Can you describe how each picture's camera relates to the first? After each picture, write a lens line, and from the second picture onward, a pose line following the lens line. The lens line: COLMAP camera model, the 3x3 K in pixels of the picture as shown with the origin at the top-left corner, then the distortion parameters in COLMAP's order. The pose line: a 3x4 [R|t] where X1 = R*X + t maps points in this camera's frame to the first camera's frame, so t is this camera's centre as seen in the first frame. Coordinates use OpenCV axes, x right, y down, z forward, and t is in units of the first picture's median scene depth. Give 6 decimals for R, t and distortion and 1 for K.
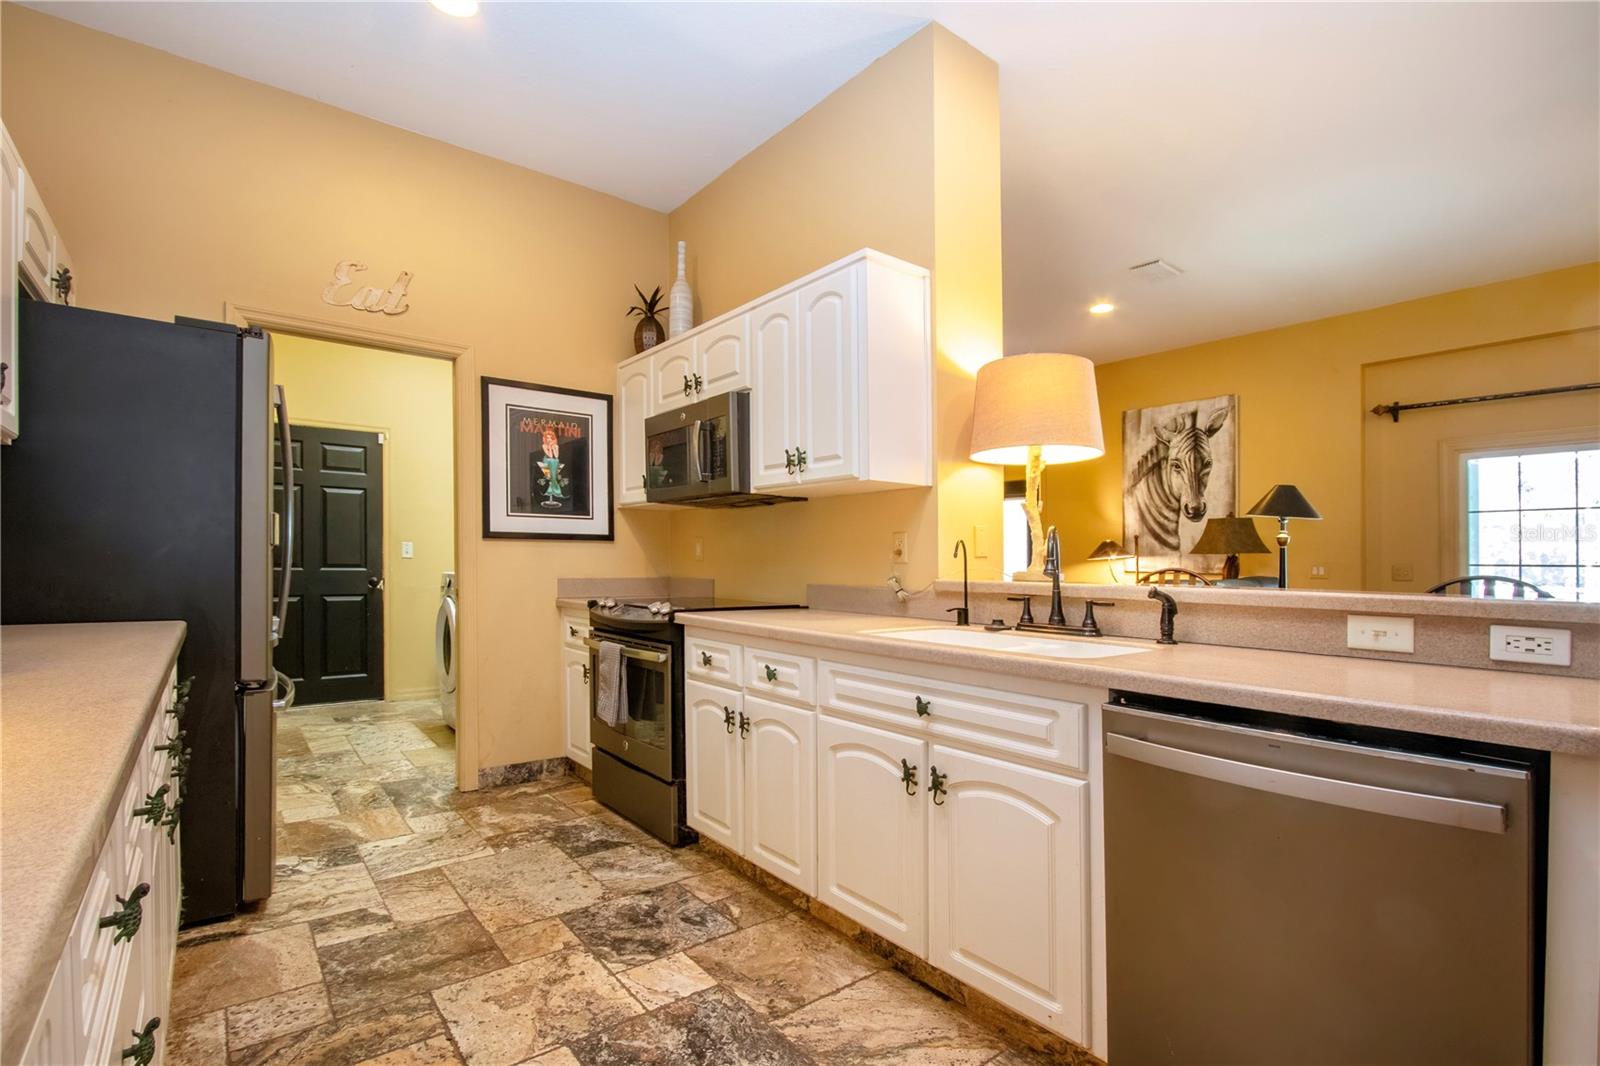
lens RADIAL K [[733.7, 0, 797.5], [0, 733.7, 577.5], [0, 0, 1]] dist [-0.015320, 0.000717]
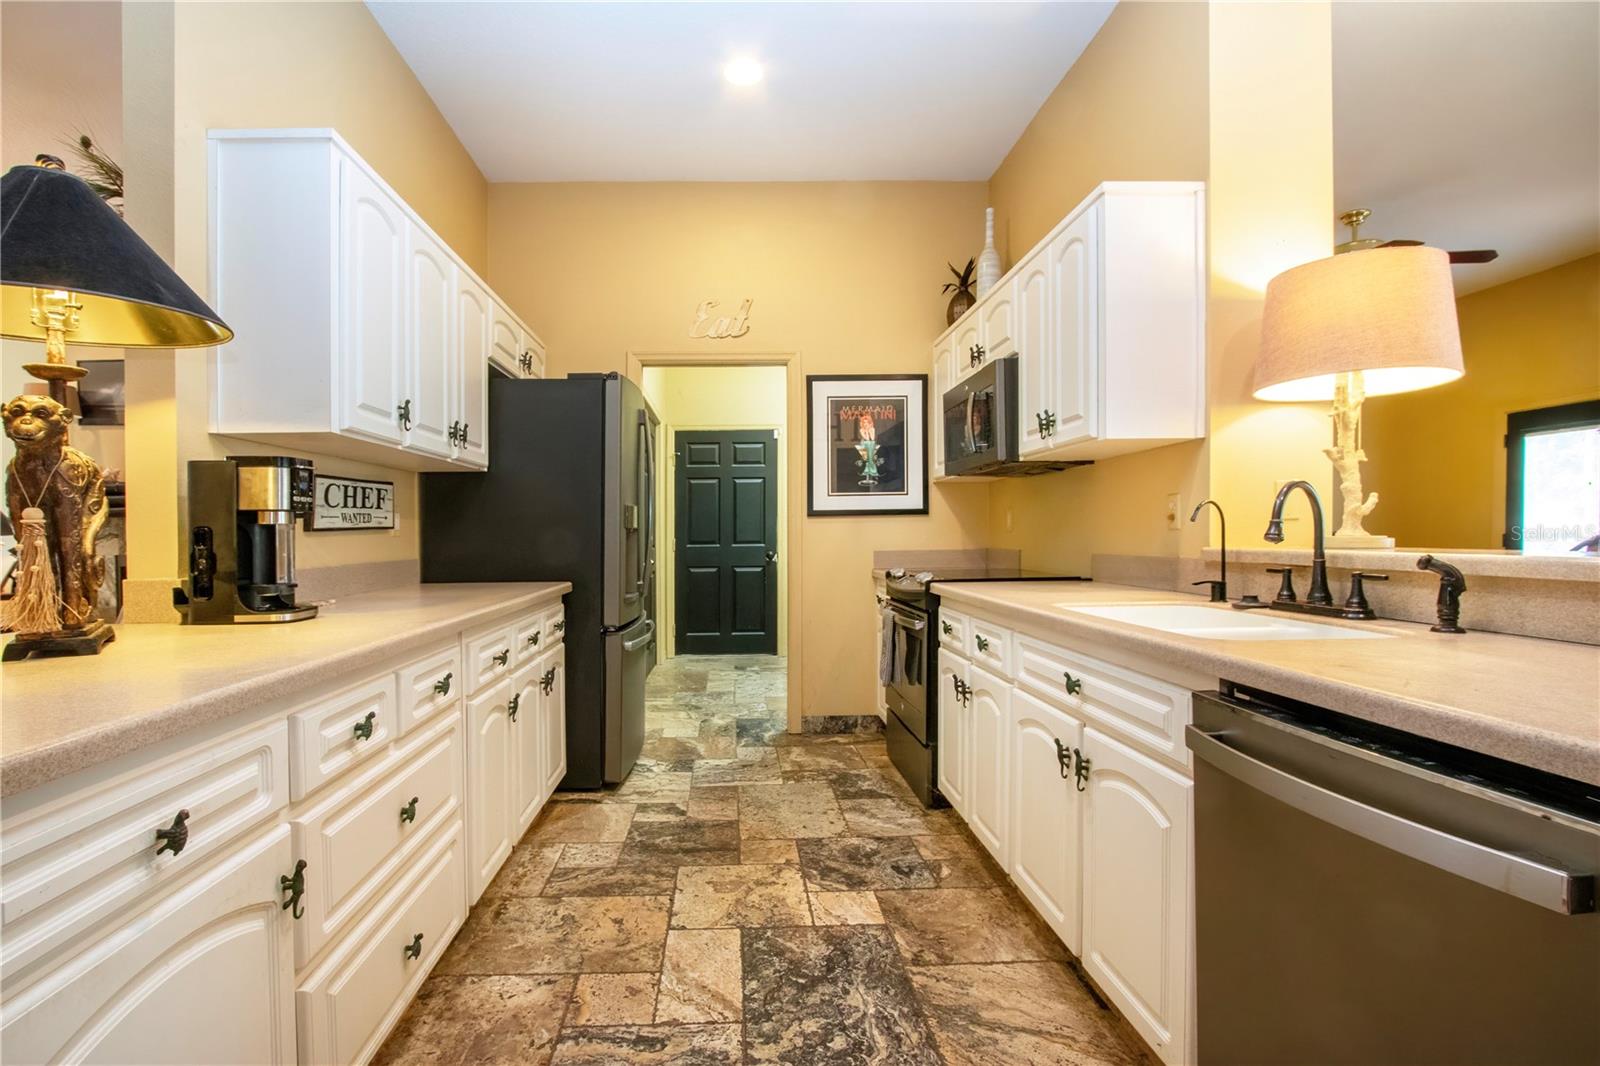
lens RADIAL K [[738.2, 0, 744.5], [0, 738.2, 555.9], [0, 0, 1]] dist [-0.015822, 0.000592]
pose [[0.809446, -0.005109, -0.587173, 0.321271], [0.009207, 0.999950, 0.003991, 0.004785], [0.587123, -0.008637, 0.809452, 0.001317]]
